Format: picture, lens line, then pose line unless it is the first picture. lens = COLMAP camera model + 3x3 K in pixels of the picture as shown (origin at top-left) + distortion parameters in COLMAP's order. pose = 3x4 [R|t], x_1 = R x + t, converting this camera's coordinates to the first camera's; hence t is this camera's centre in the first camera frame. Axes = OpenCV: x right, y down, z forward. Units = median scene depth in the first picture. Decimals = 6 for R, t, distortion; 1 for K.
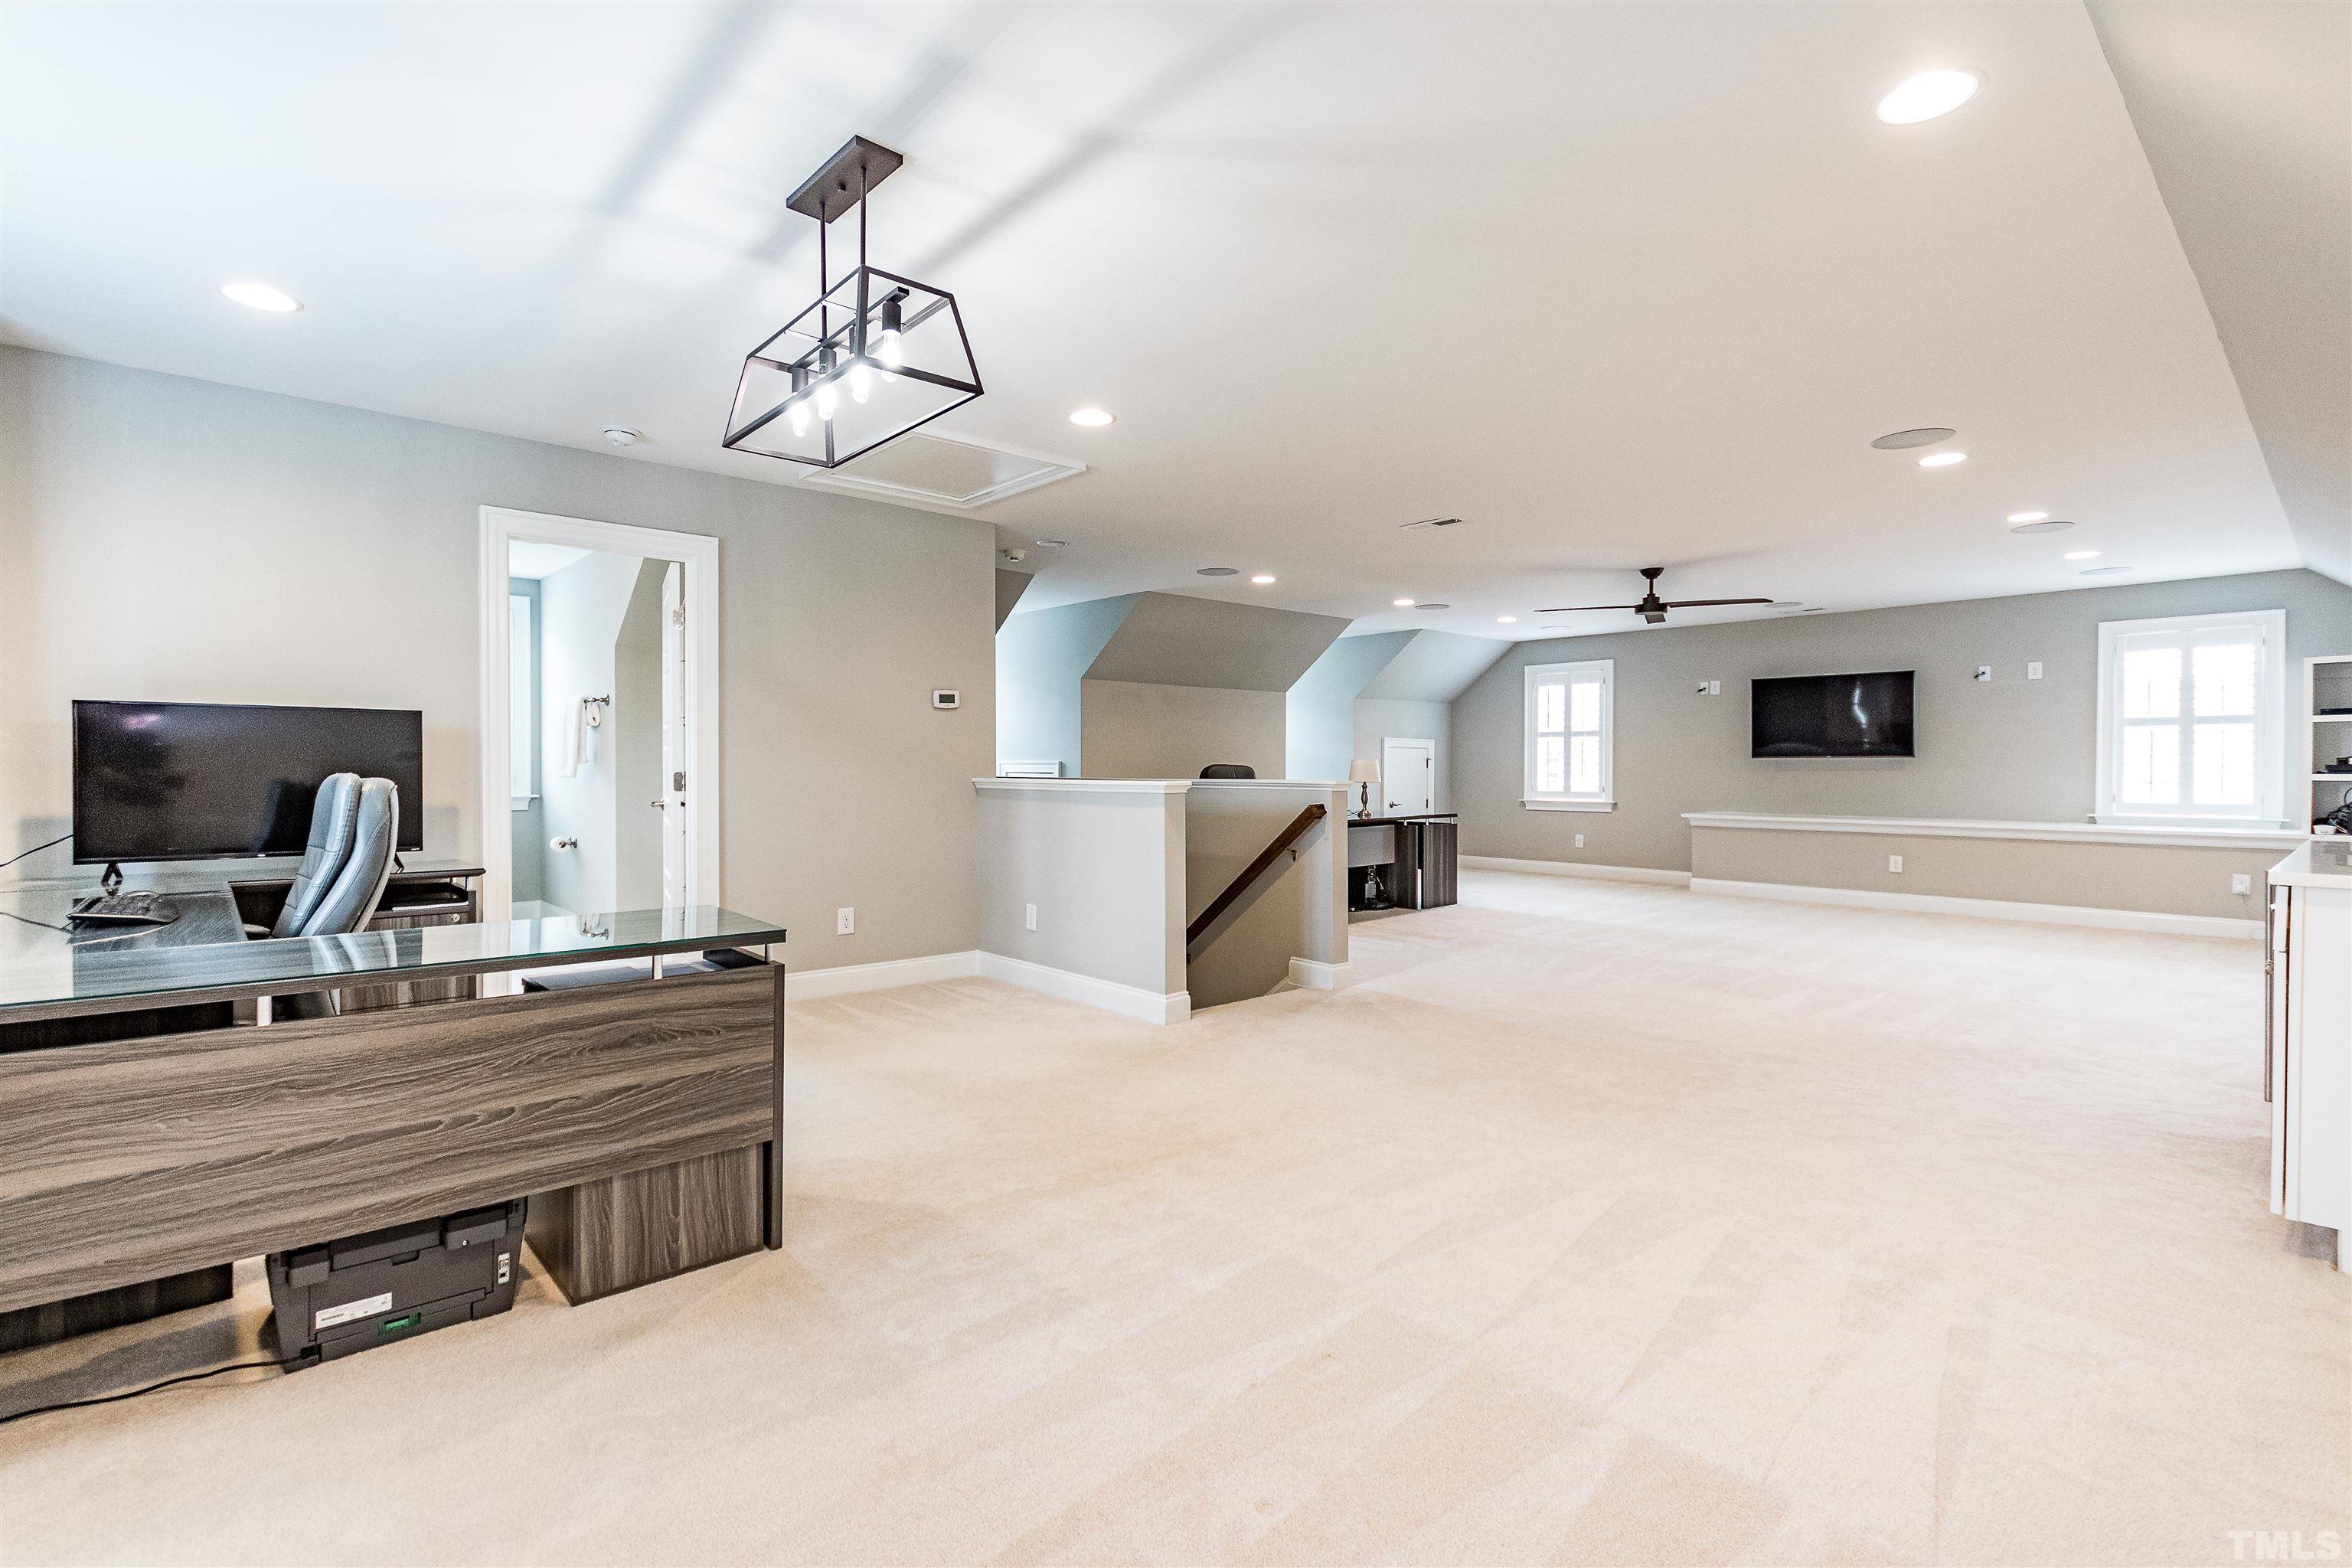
lens RADIAL K [[1079.0, 0, 1176.0], [0, 1079.0, 784.0], [0, 0, 1]] dist [0.016515, -0.009065]
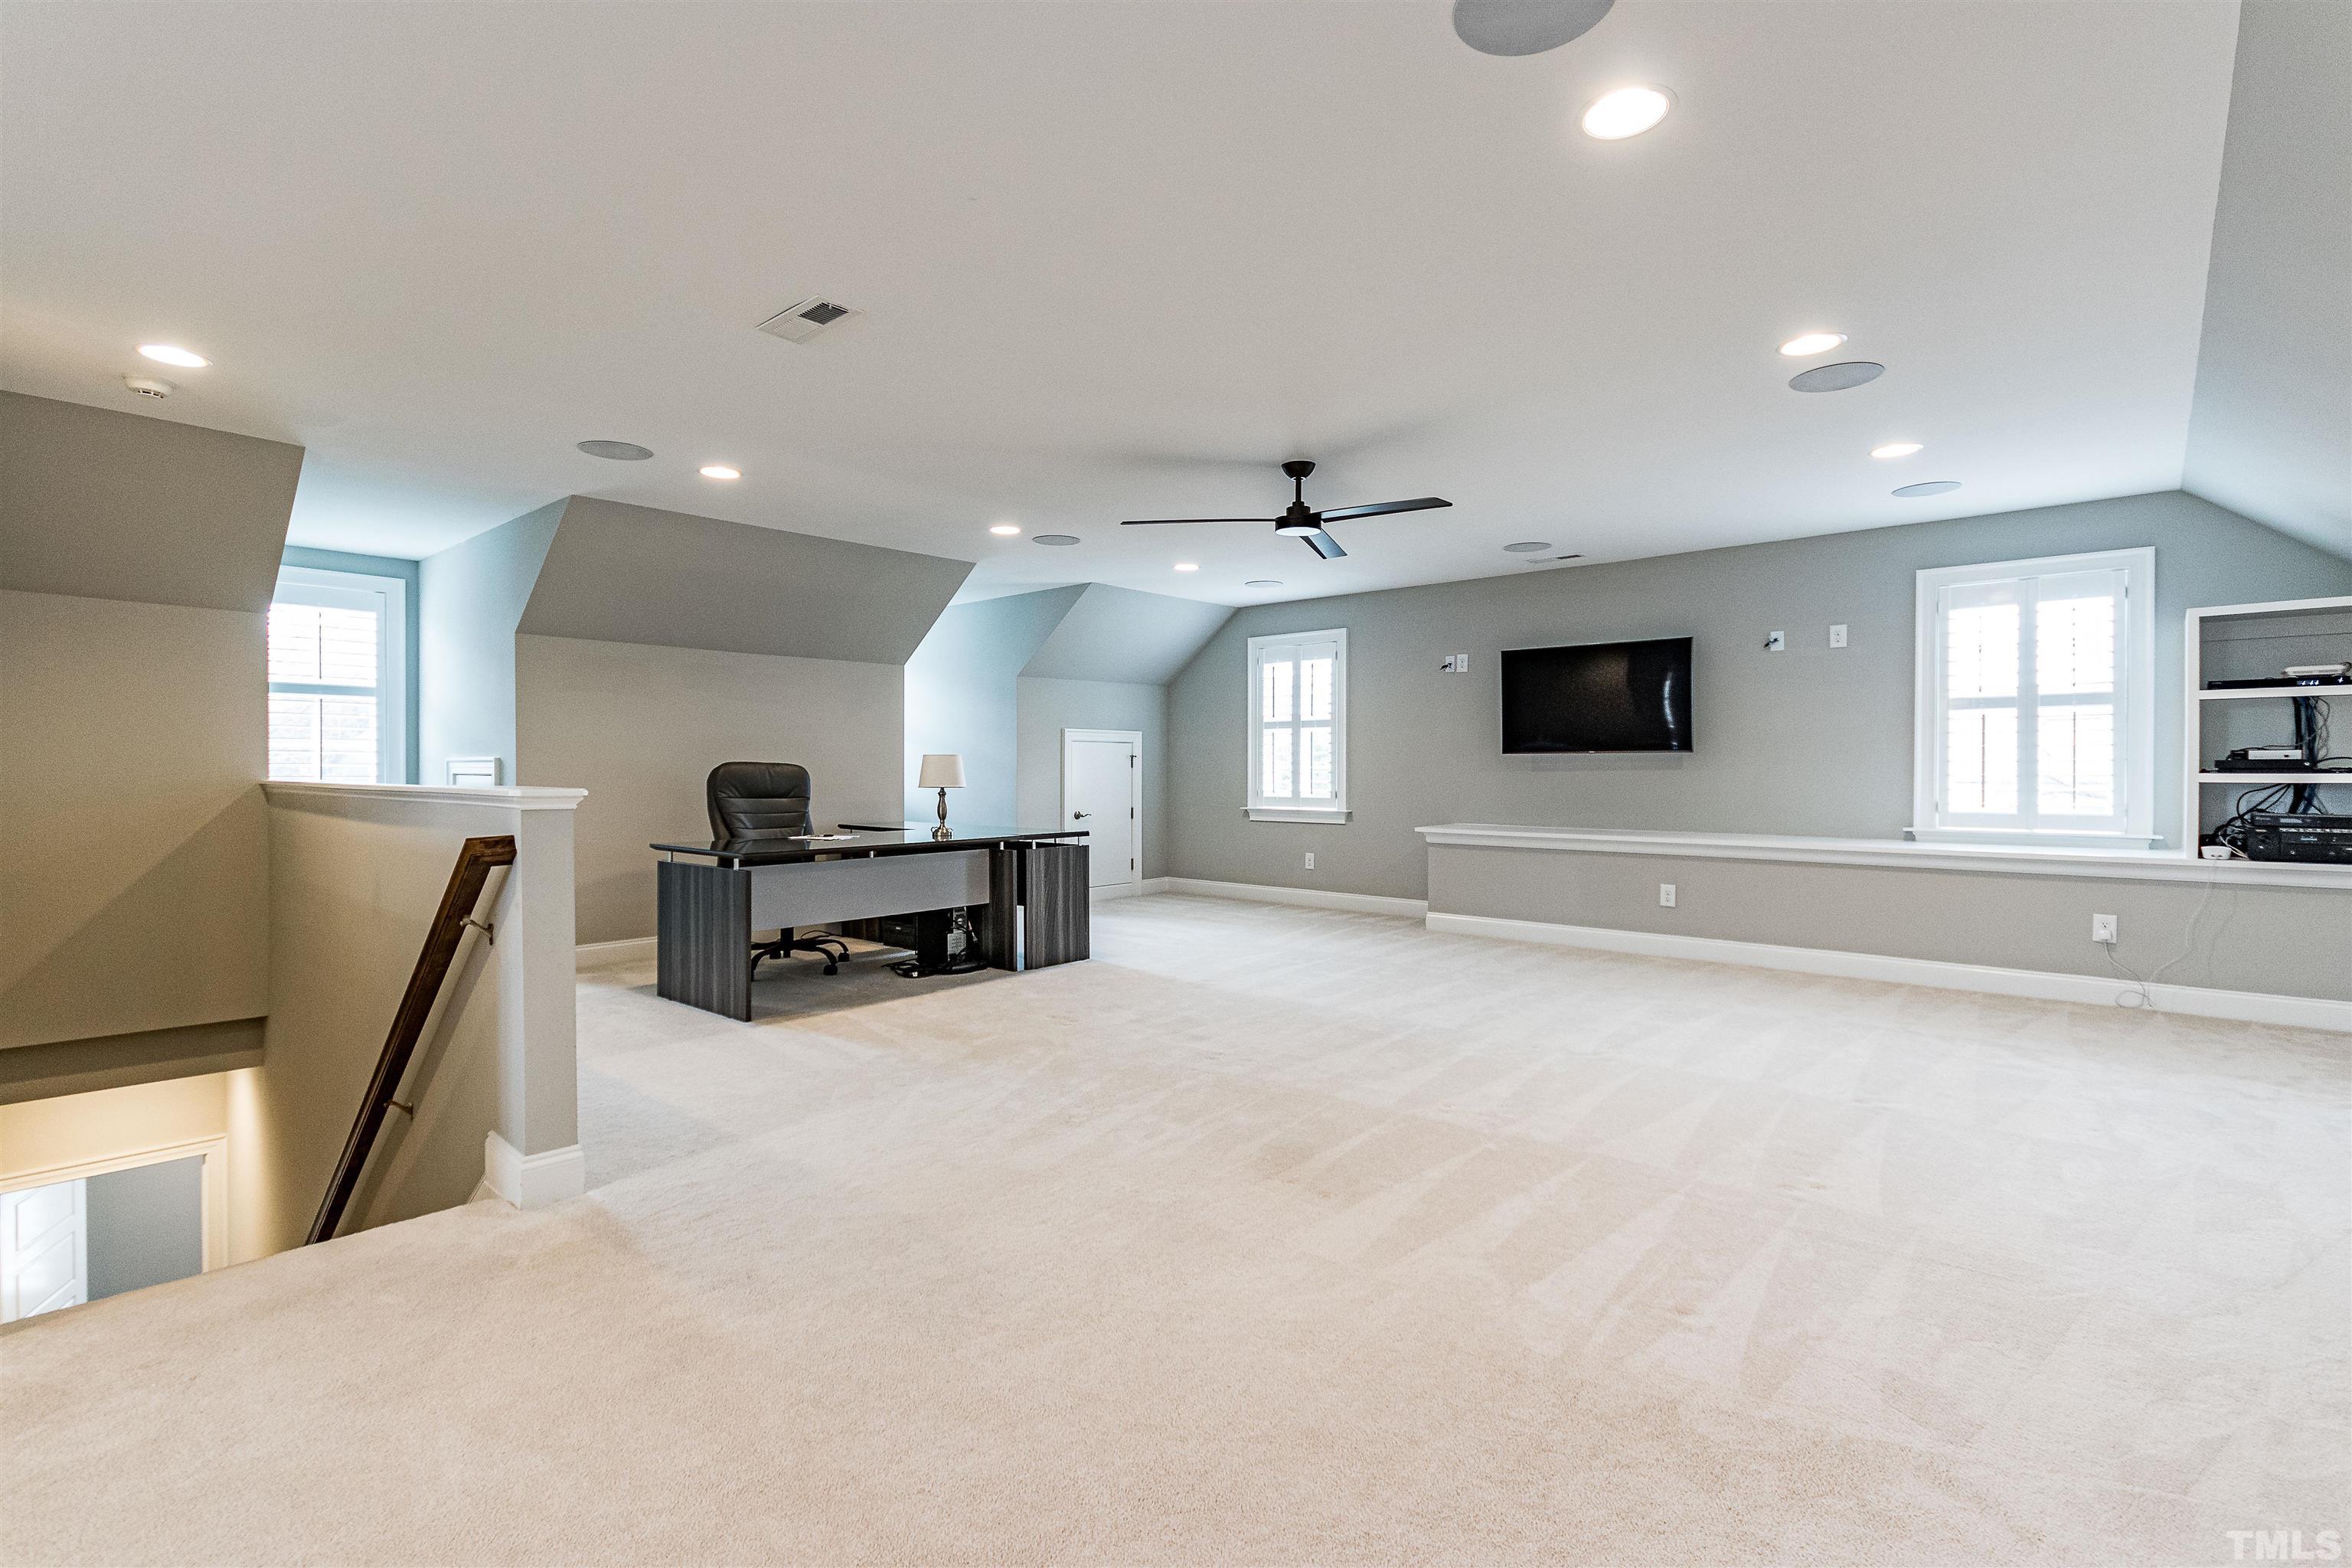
lens RADIAL K [[1079.3, 0, 1176.0], [0, 1079.3, 784.0], [0, 0, 1]] dist [0.000247, 0.000444]
pose [[0.994169, -0.002495, 0.107803, 0.248131], [0.002697, 0.999995, -0.001733, -0.002239], [-0.107799, 0.002014, 0.994171, 0.299806]]
